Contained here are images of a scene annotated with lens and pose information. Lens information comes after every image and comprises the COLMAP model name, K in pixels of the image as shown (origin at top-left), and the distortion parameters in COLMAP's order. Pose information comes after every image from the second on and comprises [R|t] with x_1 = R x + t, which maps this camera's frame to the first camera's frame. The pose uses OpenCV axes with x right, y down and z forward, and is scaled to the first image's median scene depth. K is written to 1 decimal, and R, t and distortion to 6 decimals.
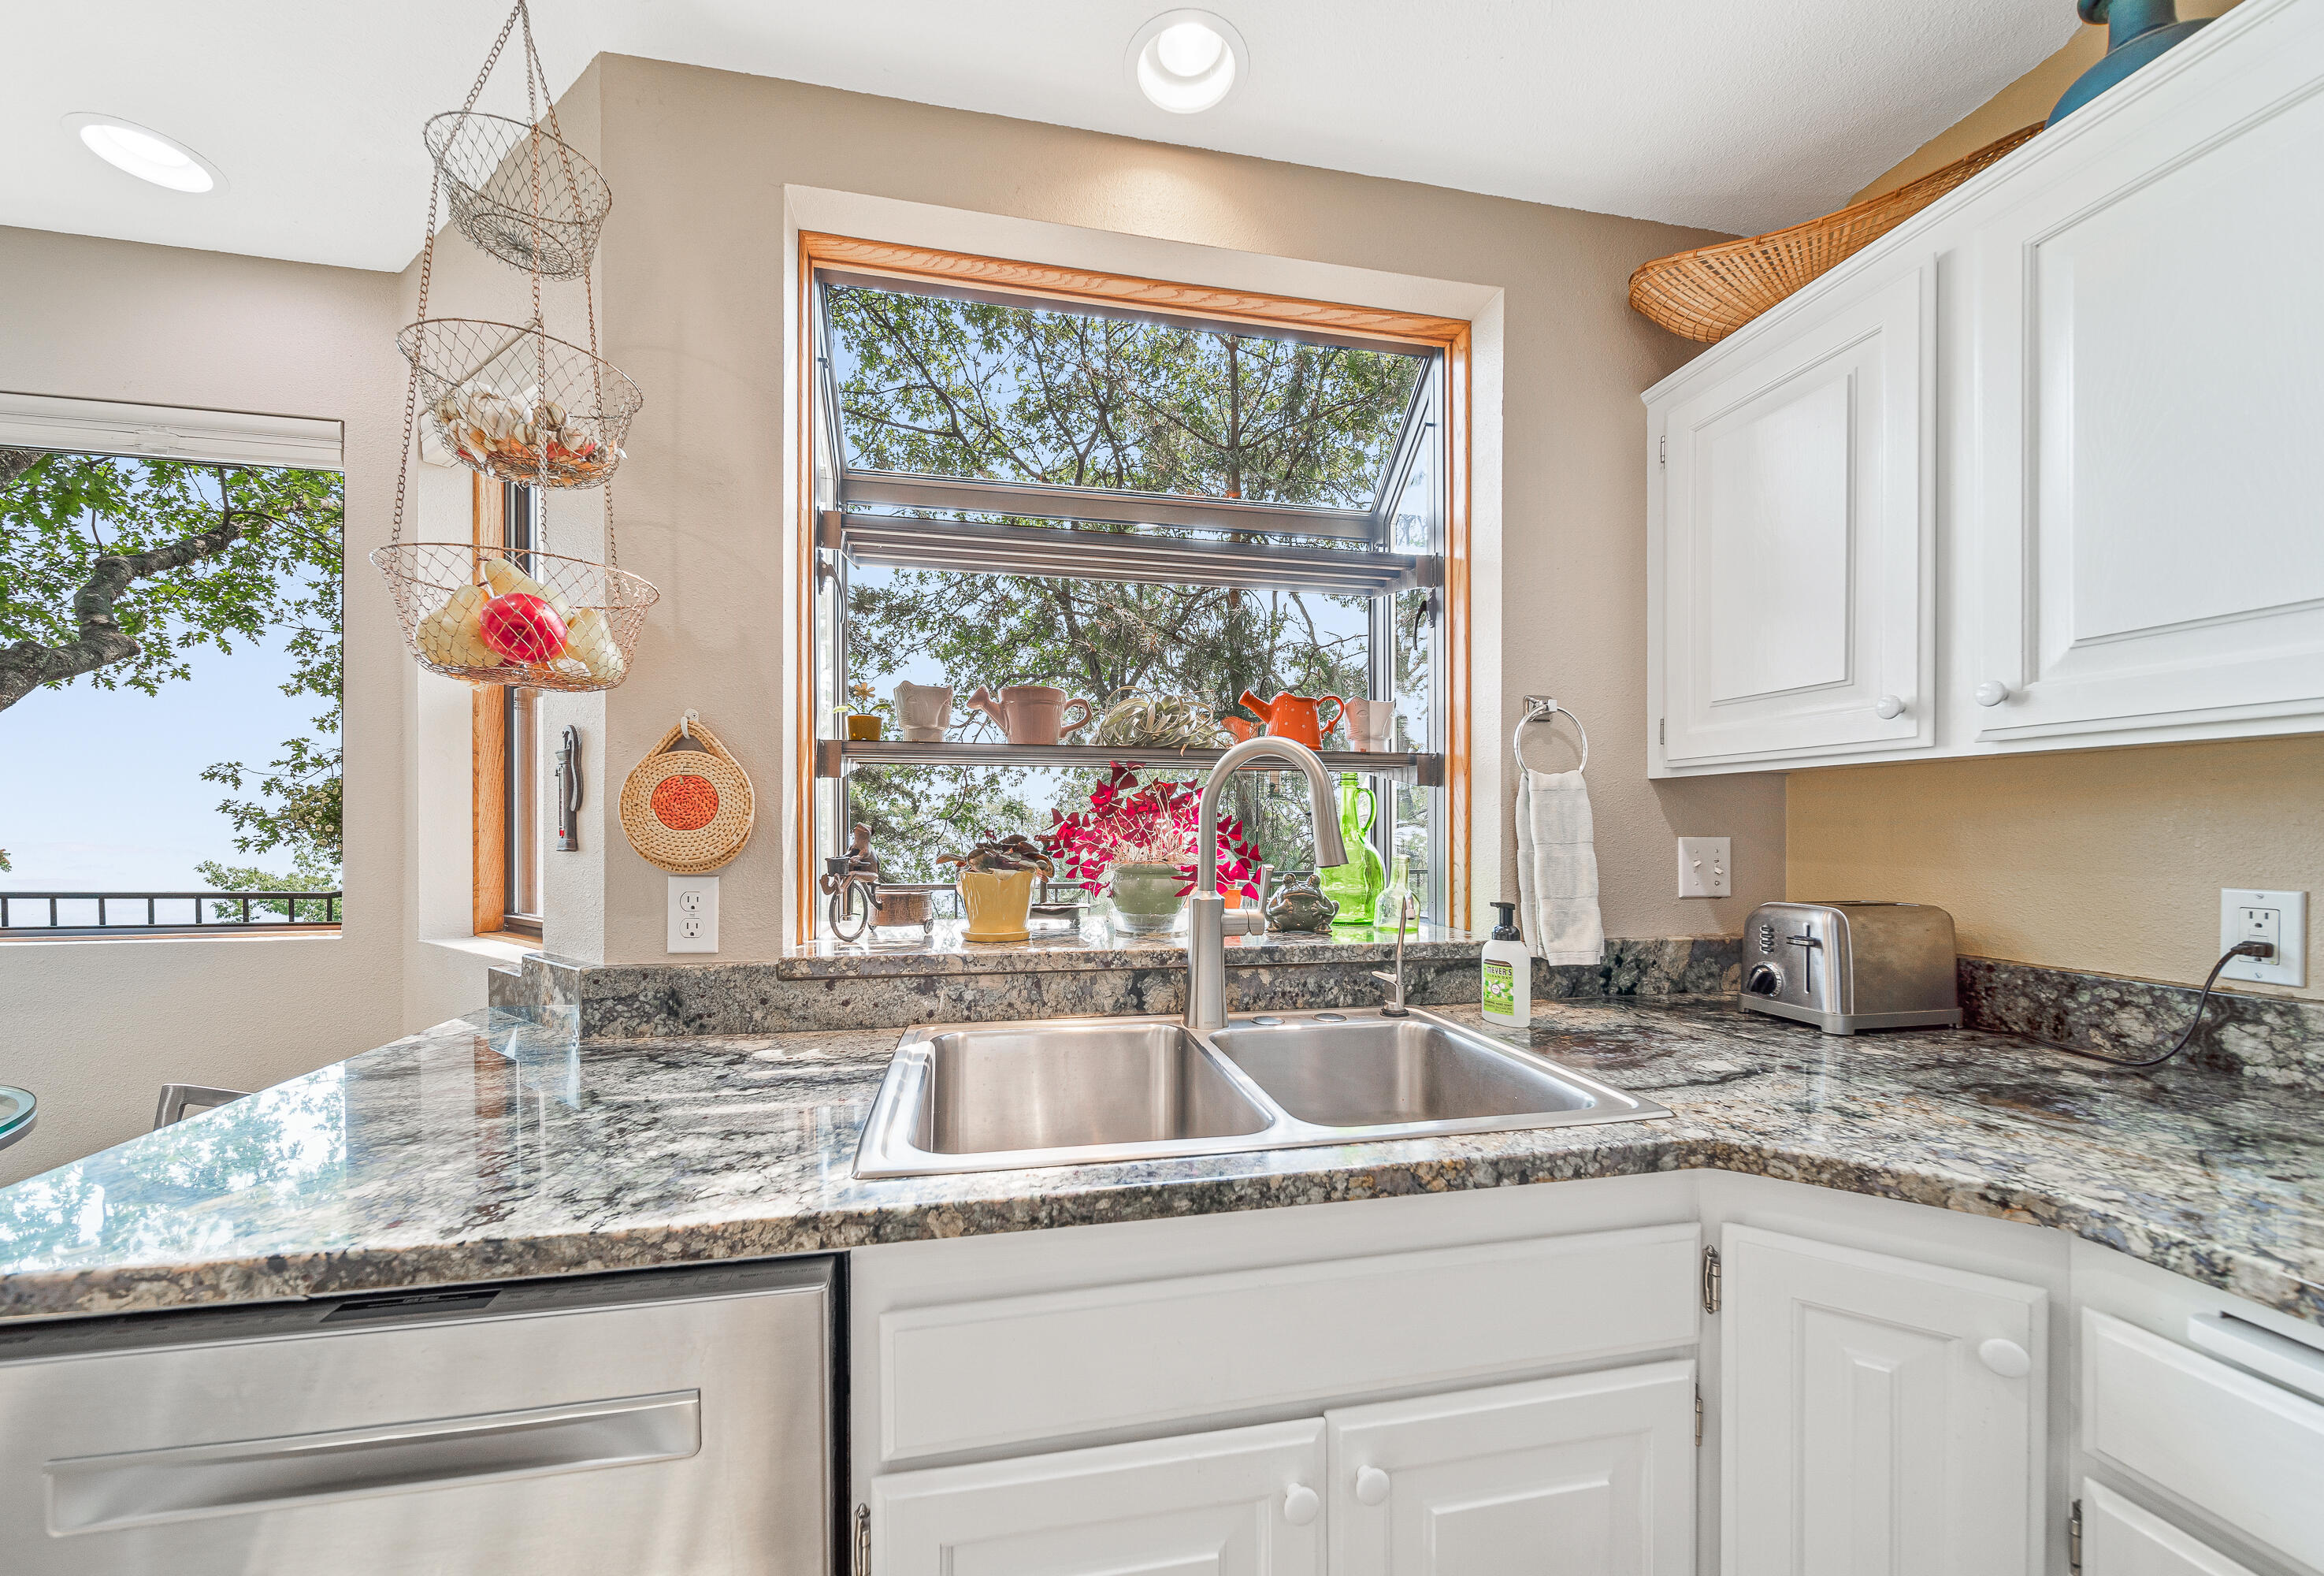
lens RADIAL K [[848.6, 0, 1166.8], [0, 848.6, 825.8], [0, 0, 1]] dist [0.005645, -0.000509]
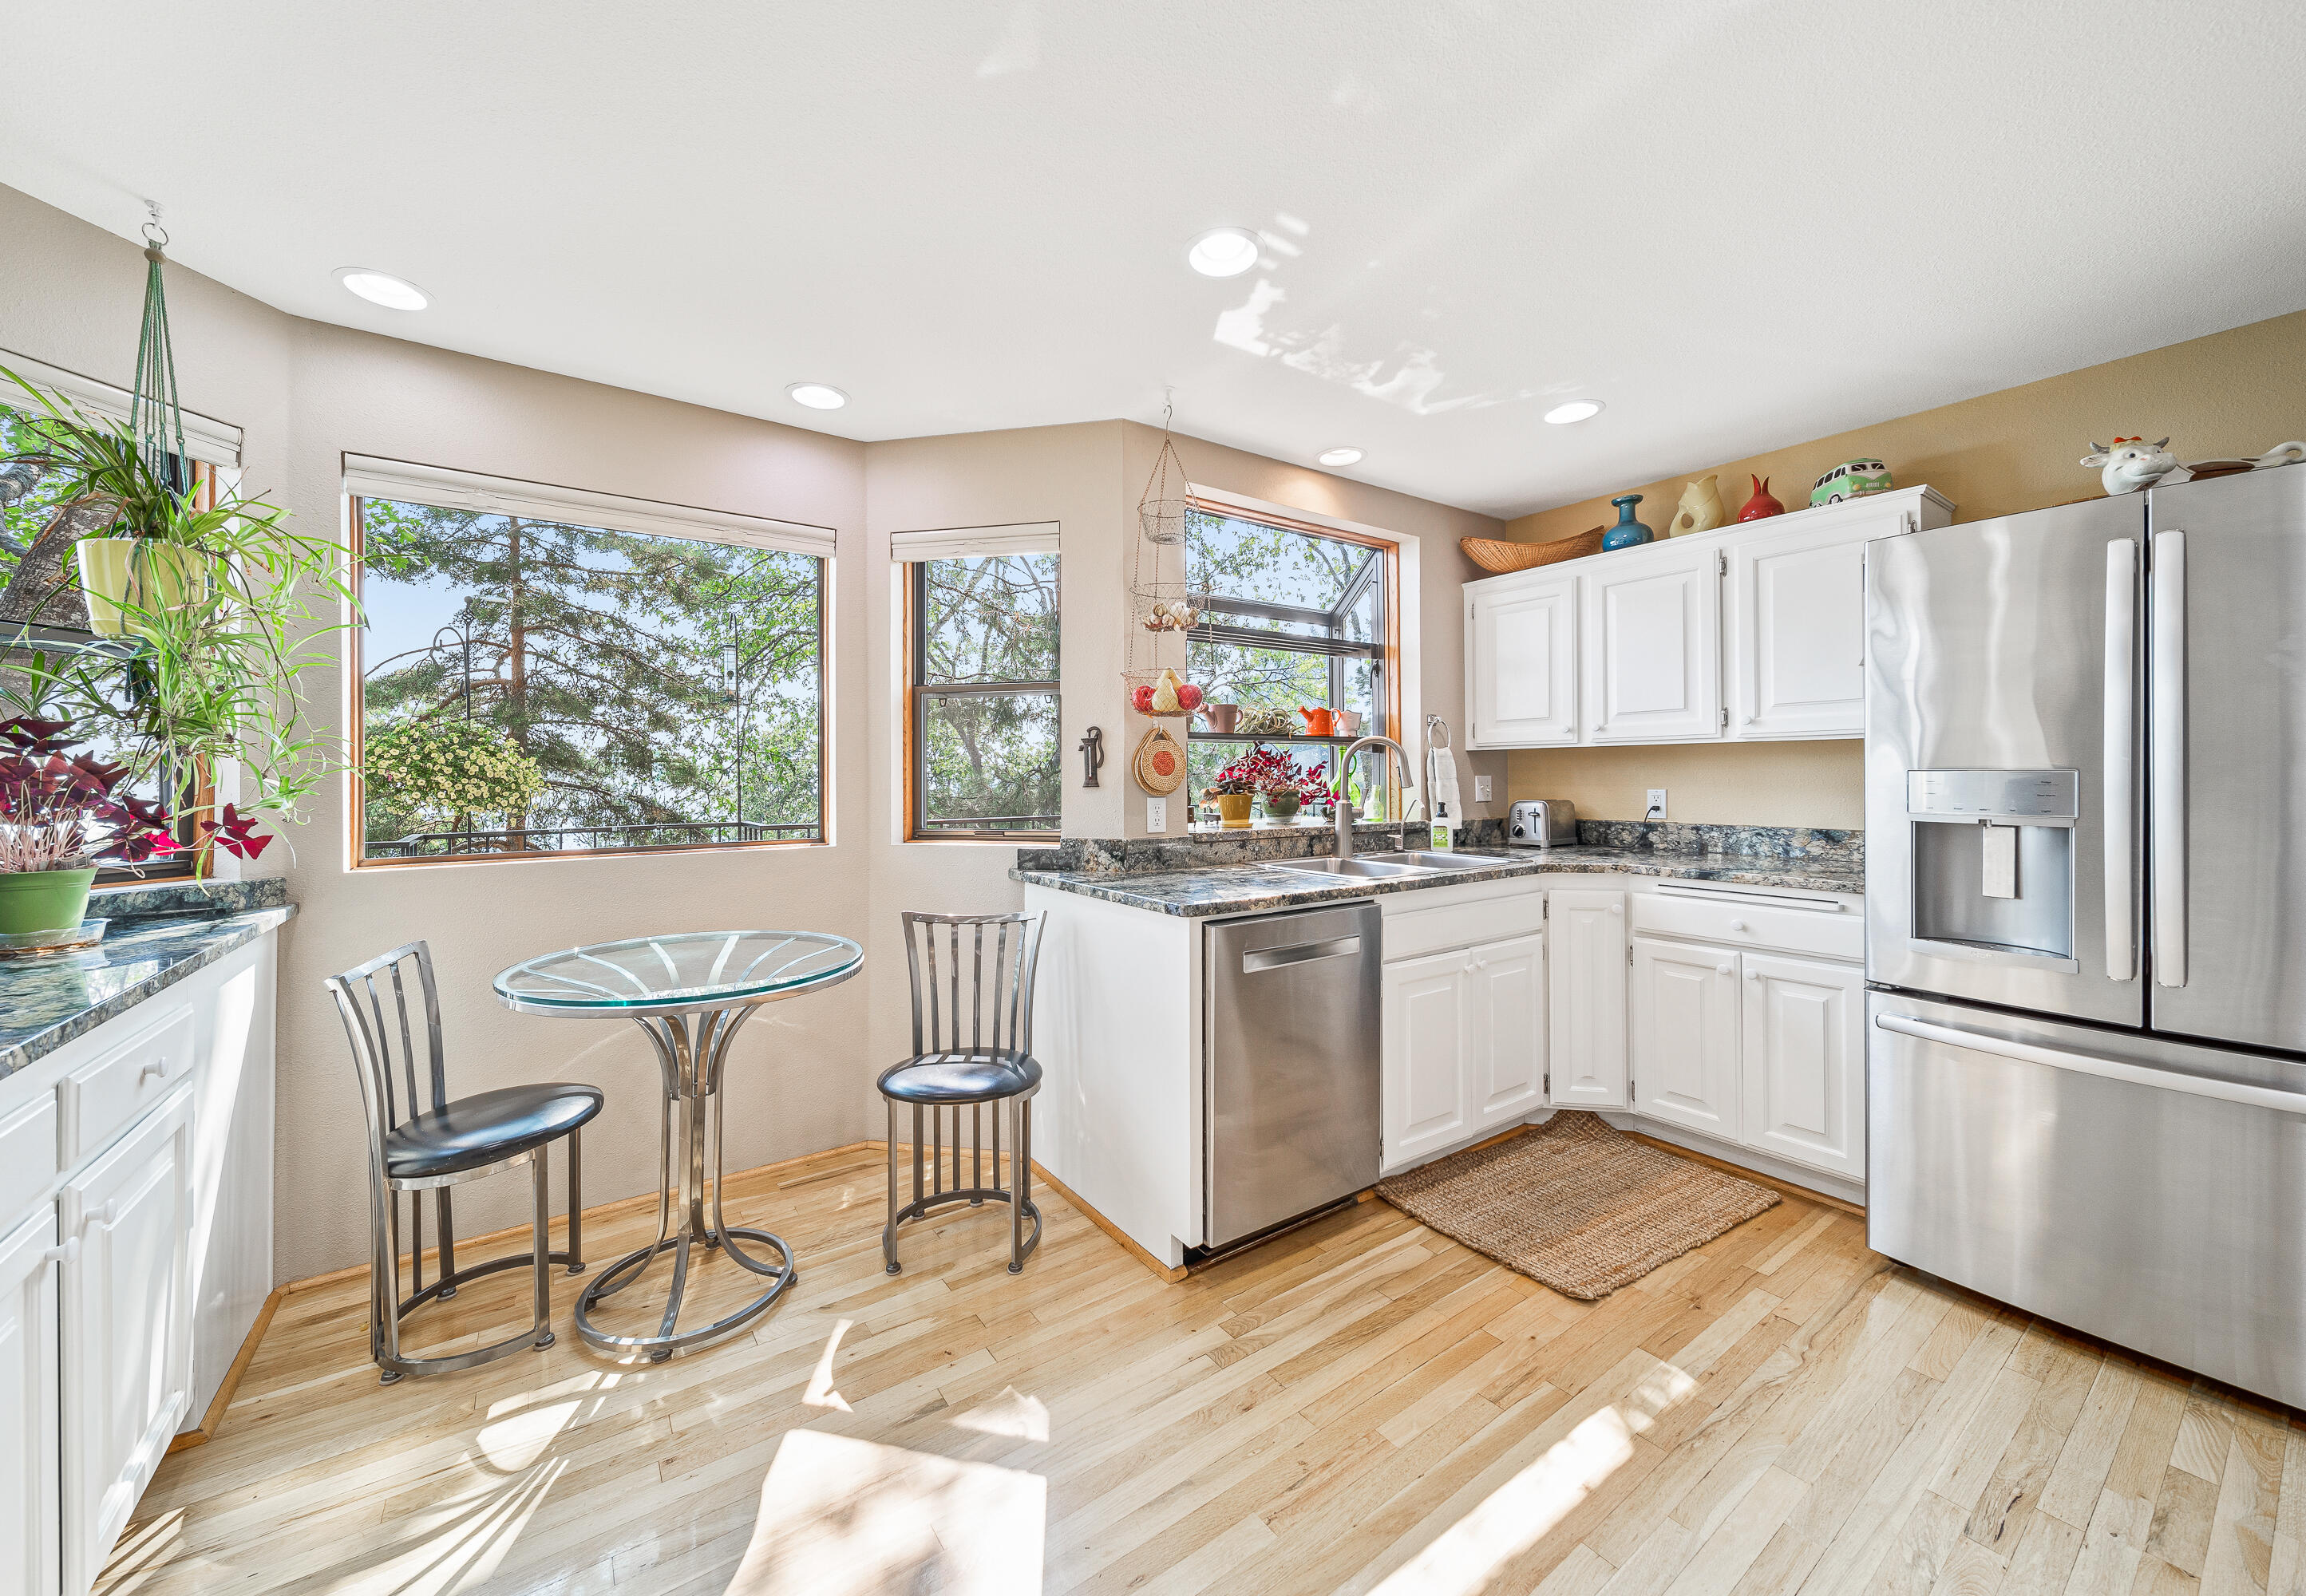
lens RADIAL K [[843.6, 0, 1149.1], [0, 843.6, 777.1], [0, 0, 1]] dist [-0.000458, 0.000004]
pose [[0.921338, -0.009334, 0.388650, -1.327070], [0.009044, 0.999956, 0.002577, 0.001752], [-0.388656, 0.001140, 0.921382, -0.916529]]
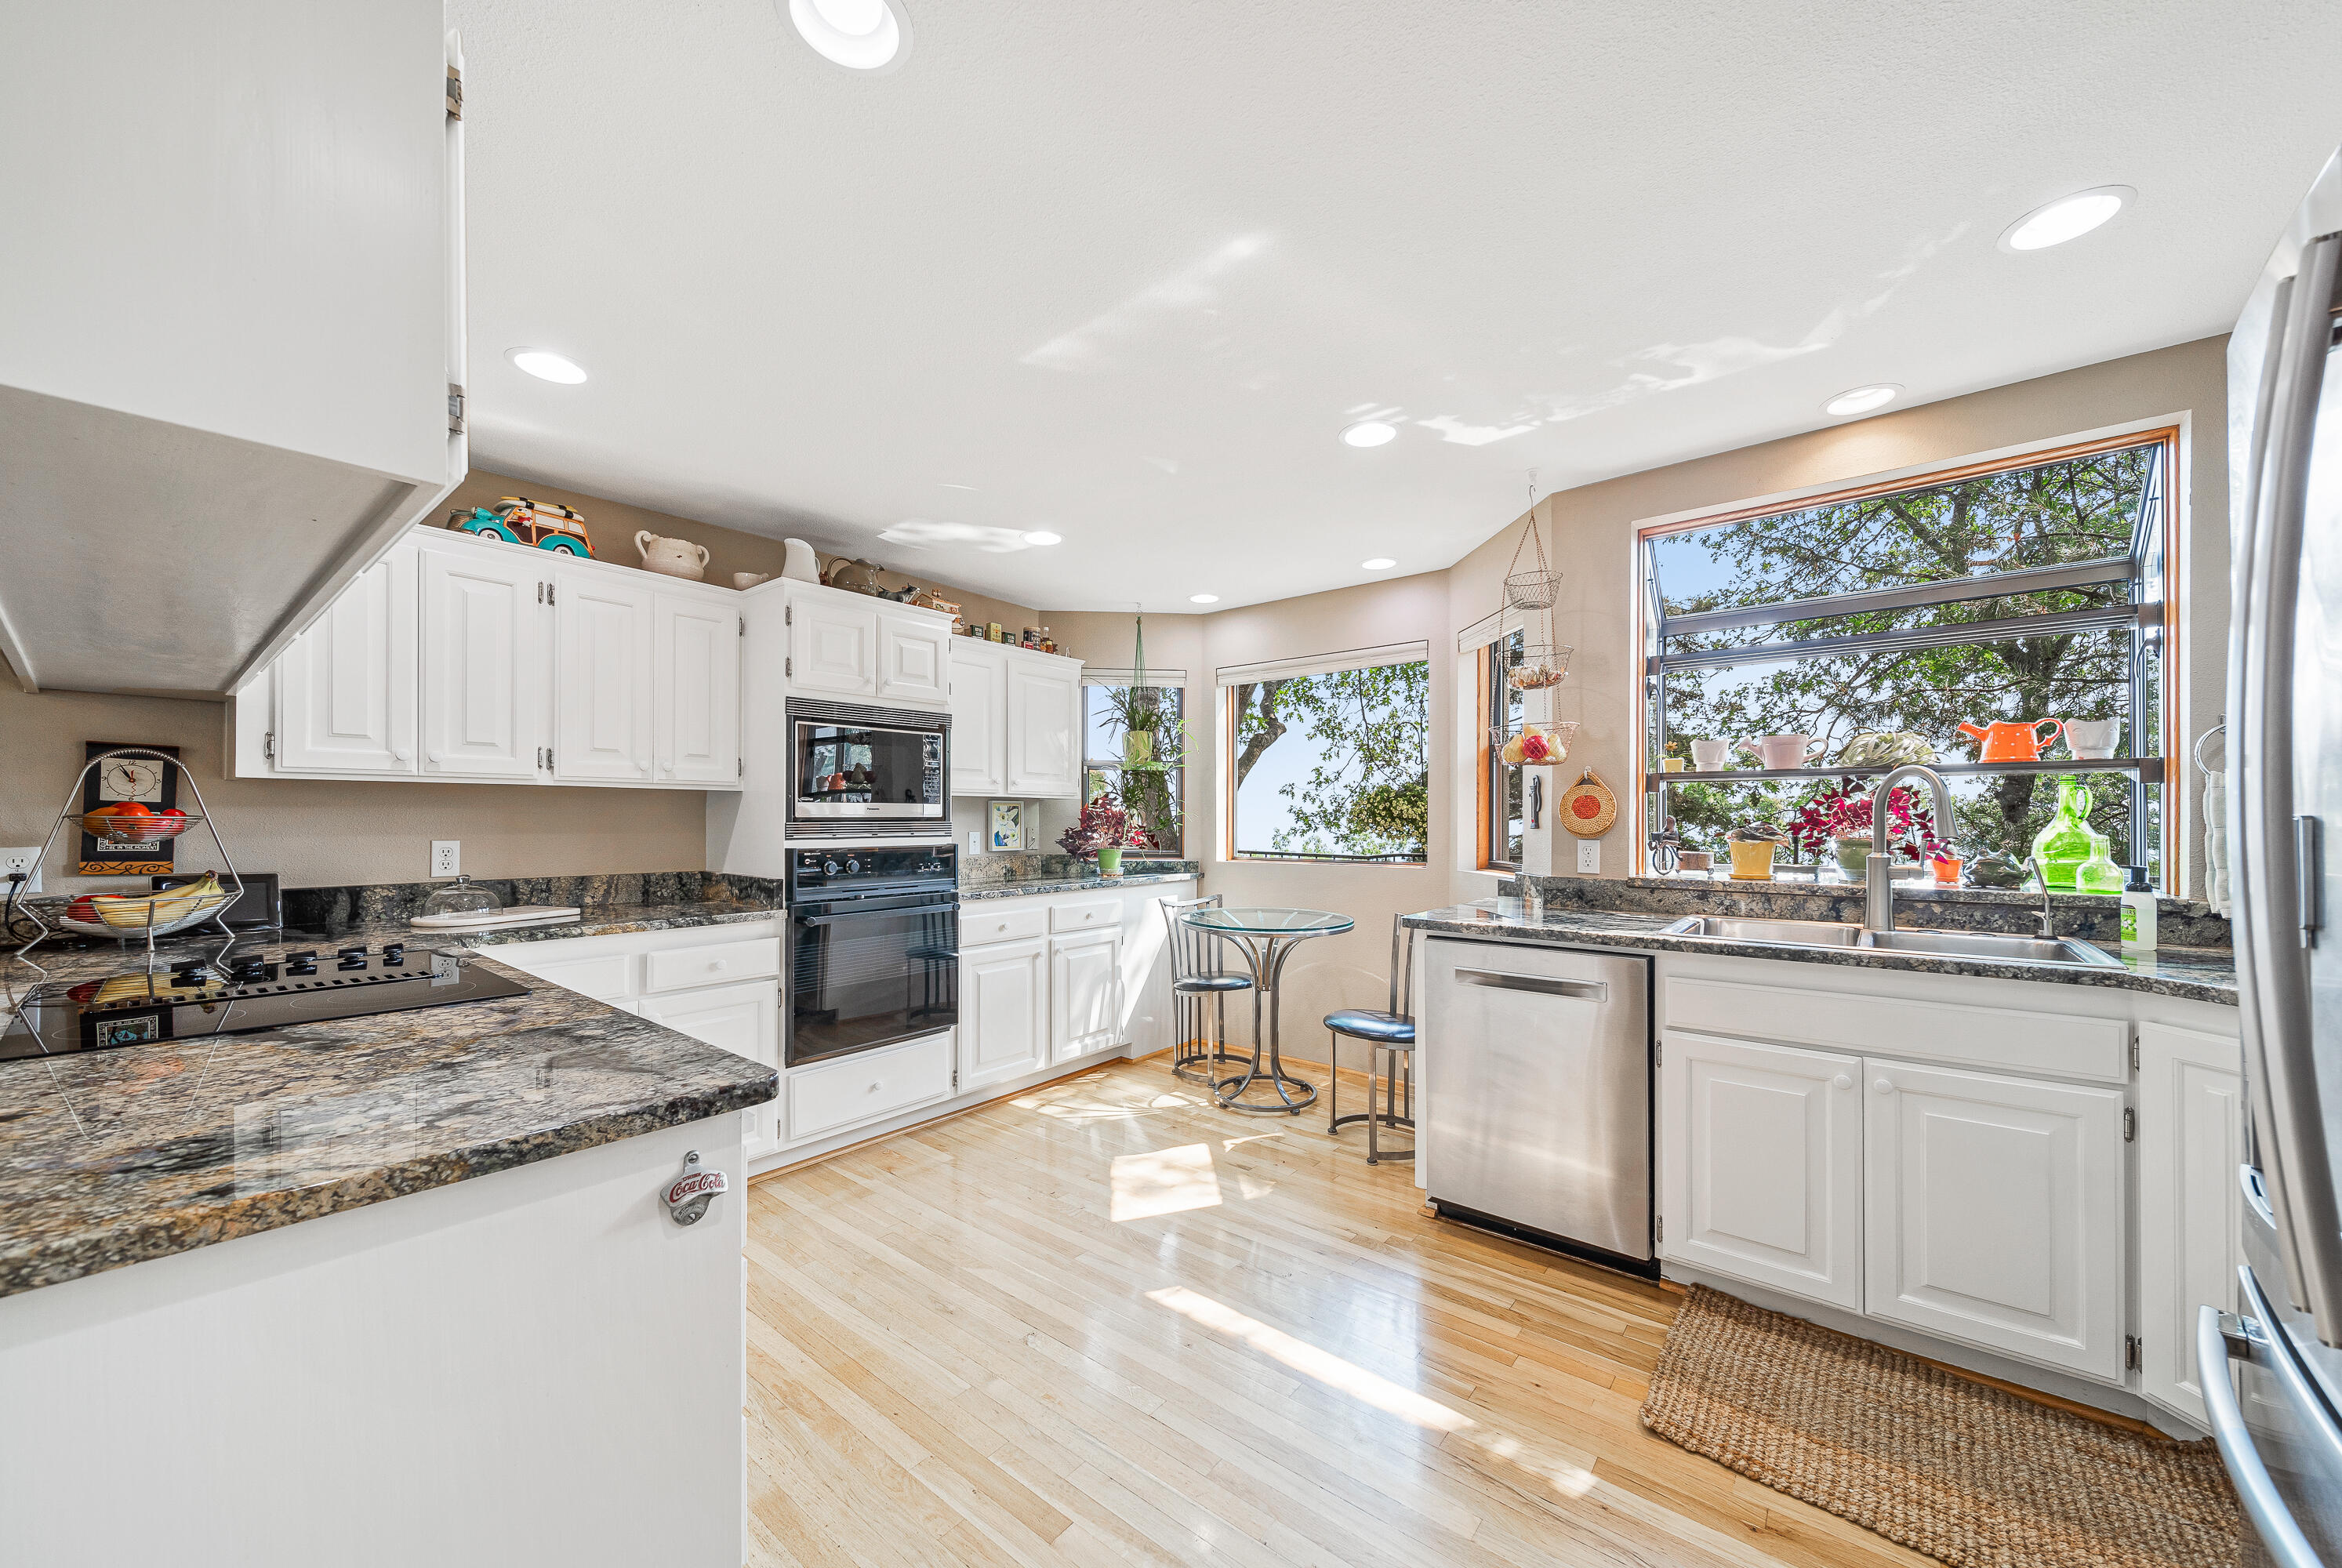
lens RADIAL K [[872.0, 0, 1173.4], [0, 872.0, 826.9], [0, 0, 1]] dist [-0.002579, -0.000489]
pose [[0.622972, 0.002128, -0.782241, 0.534949], [0.003860, 0.999976, 0.005795, 0.007703], [0.782235, -0.006629, 0.622949, -1.232887]]
